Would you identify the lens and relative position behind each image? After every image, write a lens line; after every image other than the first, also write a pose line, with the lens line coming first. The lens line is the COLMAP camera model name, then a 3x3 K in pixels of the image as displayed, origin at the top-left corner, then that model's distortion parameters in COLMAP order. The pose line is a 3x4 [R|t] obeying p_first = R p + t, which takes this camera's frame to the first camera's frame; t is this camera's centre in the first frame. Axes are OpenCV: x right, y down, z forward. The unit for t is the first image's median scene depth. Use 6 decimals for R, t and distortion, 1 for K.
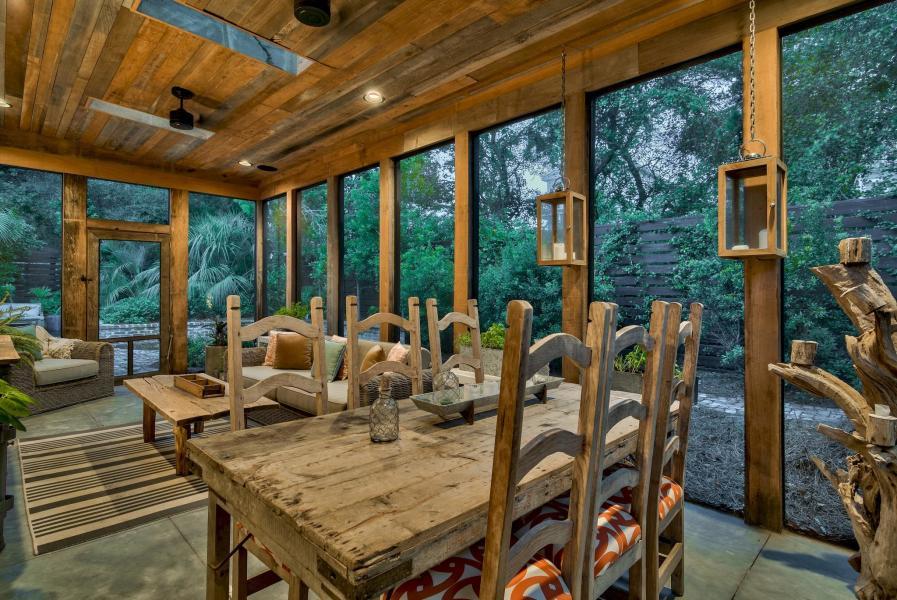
lens RADIAL K [[450.2, 0, 435.6], [0, 450.2, 293.7], [0, 0, 1]] dist [-0.000699, 0.000140]
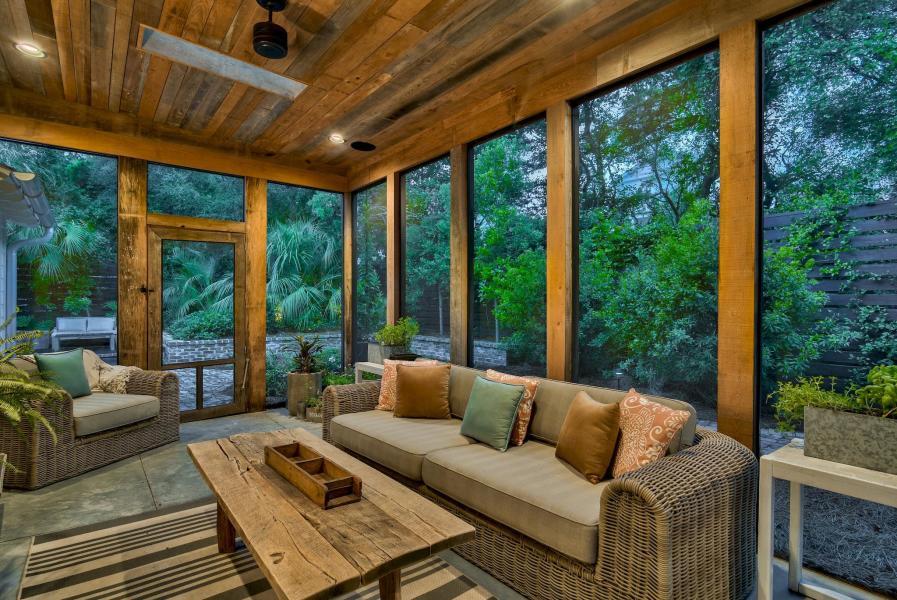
lens RADIAL K [[442.0, 0, 439.6], [0, 442.0, 303.2], [0, 0, 1]] dist [-0.001139, -0.000365]
pose [[0.994814, -0.006685, -0.101494, -0.182850], [0.006353, 0.999973, -0.003590, -0.002607], [0.101515, 0.002926, 0.994830, 0.276654]]
